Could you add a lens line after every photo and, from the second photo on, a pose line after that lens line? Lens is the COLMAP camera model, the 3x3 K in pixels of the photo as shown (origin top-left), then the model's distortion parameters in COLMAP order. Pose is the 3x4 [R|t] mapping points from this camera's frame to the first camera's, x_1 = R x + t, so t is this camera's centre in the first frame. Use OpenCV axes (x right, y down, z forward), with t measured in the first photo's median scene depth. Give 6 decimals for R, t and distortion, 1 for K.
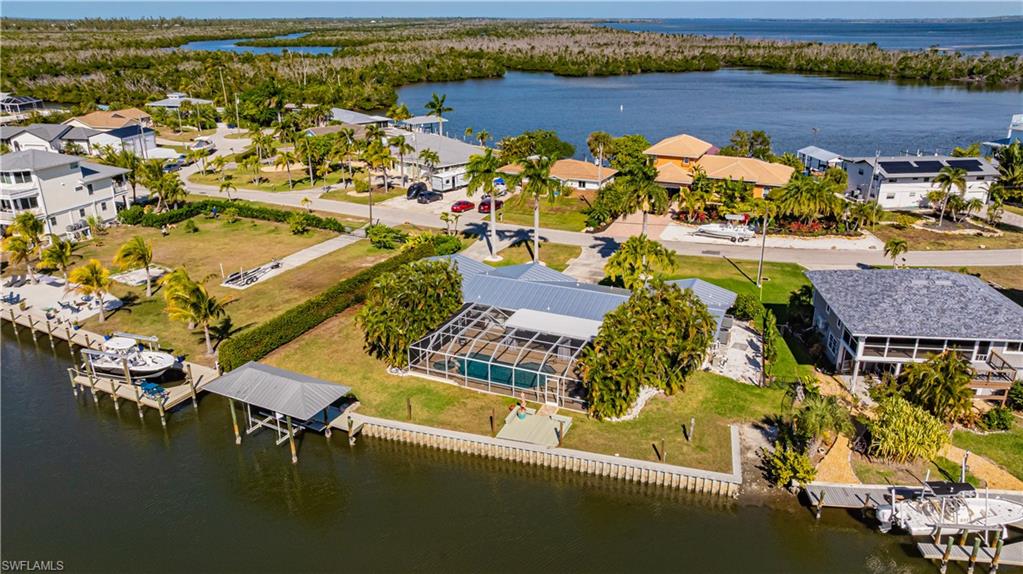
lens RADIAL K [[721.6, 0, 515.9], [0, 721.6, 284.2], [0, 0, 1]] dist [-0.041429, 0.044798]
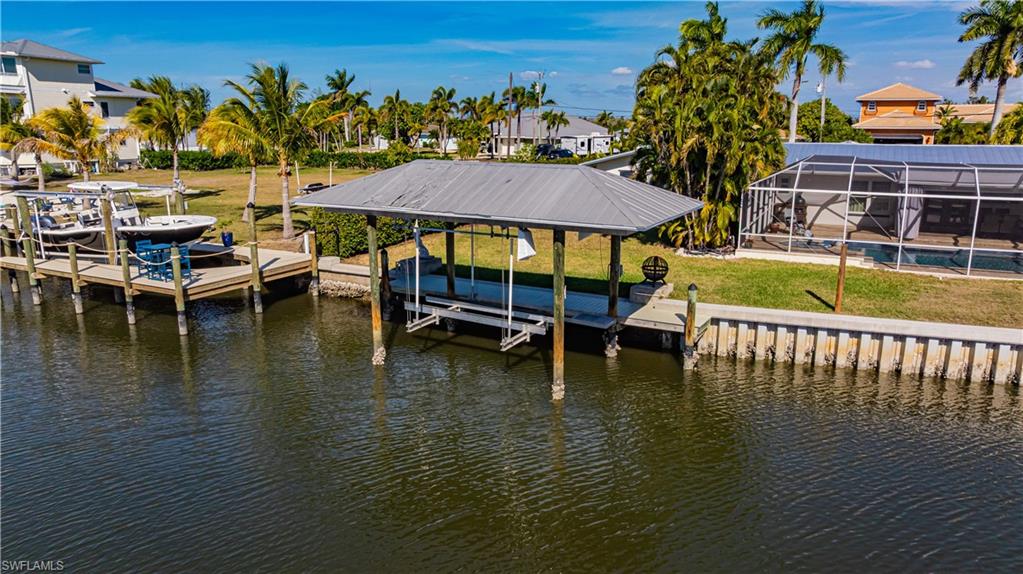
lens RADIAL K [[721.6, 0, 515.9], [0, 721.6, 284.2], [0, 0, 1]] dist [-0.041429, 0.044798]
pose [[0.999261, 0.005937, -0.037978, -0.137568], [-0.011034, 0.990720, -0.135469, 0.104685], [0.036821, 0.135788, 0.990053, 0.286766]]
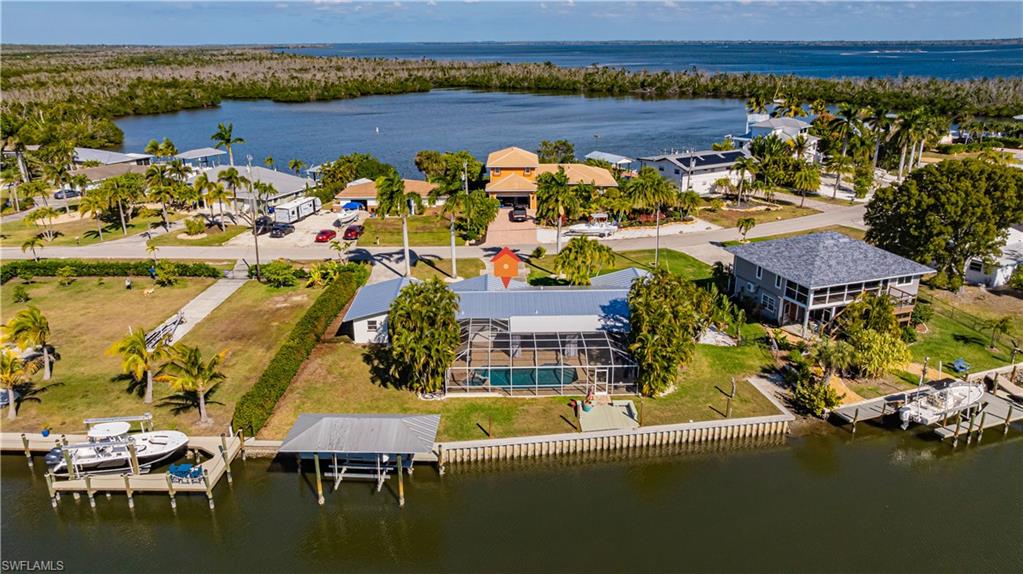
lens RADIAL K [[721.6, 0, 515.9], [0, 721.6, 284.2], [0, 0, 1]] dist [-0.041429, 0.044798]
pose [[0.907995, -0.138329, 0.395486, -0.220197], [0.150487, 0.988612, 0.000283, -0.006369], [-0.391022, 0.059259, 0.918472, 0.027524]]
